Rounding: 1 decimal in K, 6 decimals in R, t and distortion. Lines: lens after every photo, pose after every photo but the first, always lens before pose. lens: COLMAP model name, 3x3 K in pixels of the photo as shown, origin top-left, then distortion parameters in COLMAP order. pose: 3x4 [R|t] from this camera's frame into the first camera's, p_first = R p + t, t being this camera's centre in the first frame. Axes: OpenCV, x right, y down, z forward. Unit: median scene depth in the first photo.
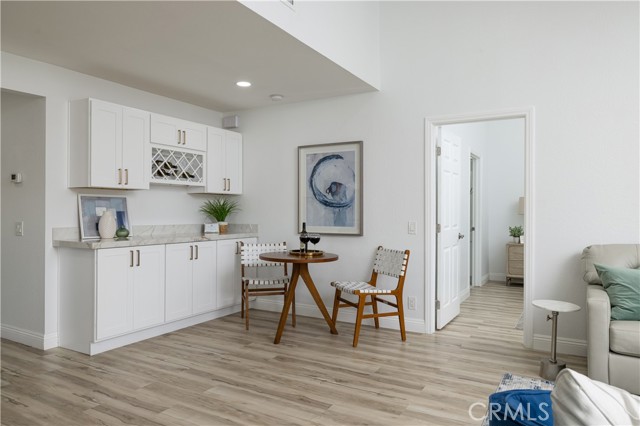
lens RADIAL K [[437.6, 0, 321.3], [0, 437.6, 212.8], [0, 0, 1]] dist [0.006058, -0.006891]
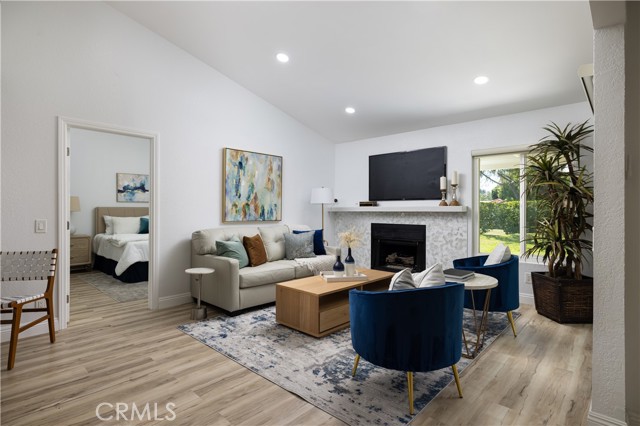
lens RADIAL K [[328.7, 0, 318.0], [0, 328.7, 212.4], [0, 0, 1]] dist [-0.004411, 0.000544]
pose [[0.223060, -0.009592, 0.974757, -0.388193], [-0.000713, 0.999950, 0.010003, -0.004659], [-0.974804, -0.002926, 0.223042, 0.265637]]
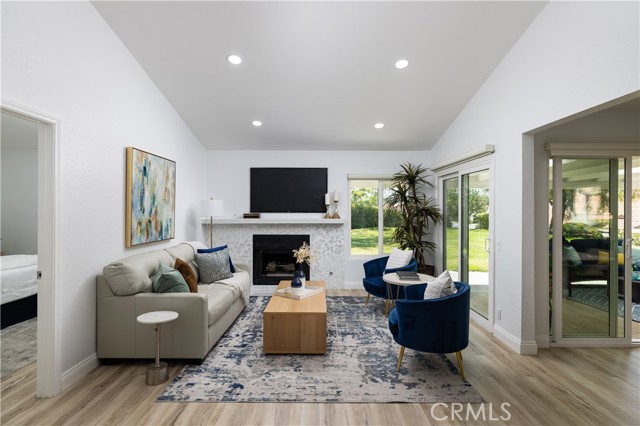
lens RADIAL K [[328.7, 0, 315.5], [0, 328.7, 210.6], [0, 0, 1]] dist [-0.004411, 0.000544]
pose [[-0.496694, -0.003966, 0.867917, -0.326619], [-0.000351, 0.999990, 0.004369, -0.055883], [-0.867926, 0.001866, -0.496691, 0.837381]]
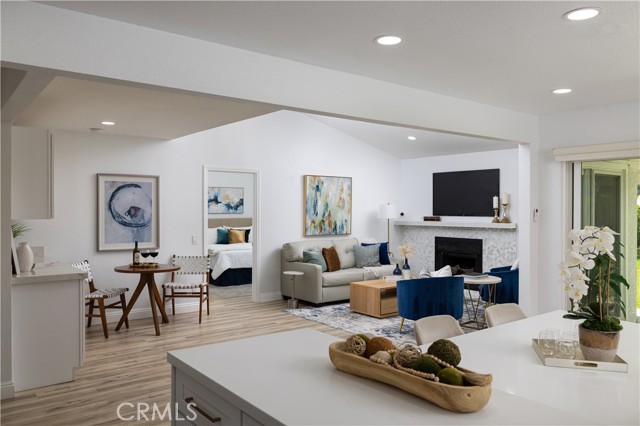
lens RADIAL K [[493.5, 0, 317.9], [0, 493.5, 210.4], [0, 0, 1]] dist [0.009364, 0.006759]
pose [[0.371208, -0.007240, 0.928522, -1.259987], [0.000944, 0.999972, 0.007420, -0.082098], [-0.928549, -0.001878, 0.371204, 0.014118]]
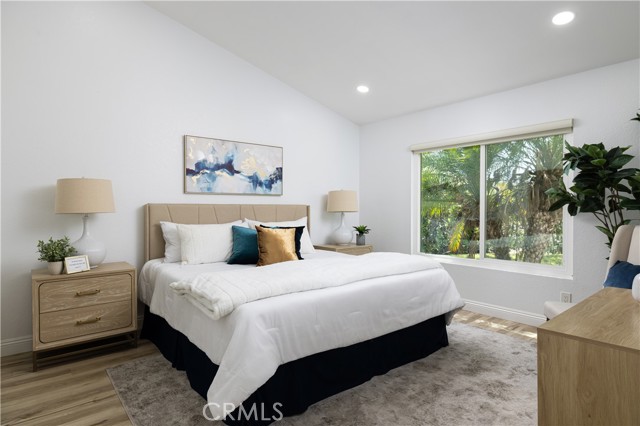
lens RADIAL K [[354.5, 0, 323.7], [0, 354.5, 212.8], [0, 0, 1]] dist [0.006634, 0.000764]
pose [[0.330729, -0.014820, 0.943609, 0.305750], [0.000781, 0.999881, 0.015430, -0.005336], [-0.943725, -0.004366, 0.330702, 1.033658]]
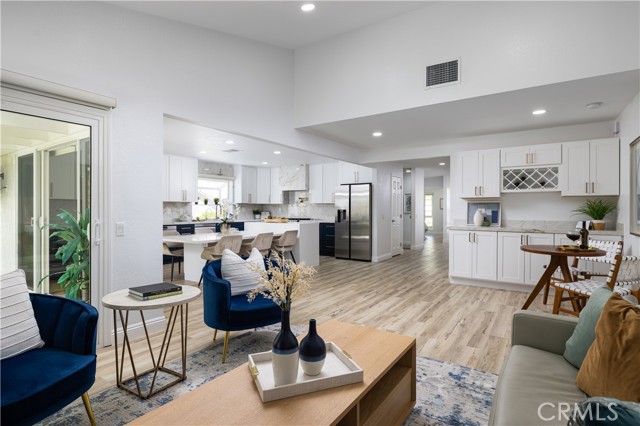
lens RADIAL K [[328.7, 0, 318.0], [0, 328.7, 211.3], [0, 0, 1]] dist [-0.004411, 0.000544]
pose [[-0.069421, -0.001797, -0.997586, 0.904193], [-0.000265, 0.999998, -0.001783, 0.000107], [0.997587, 0.000141, -0.069421, 0.447903]]
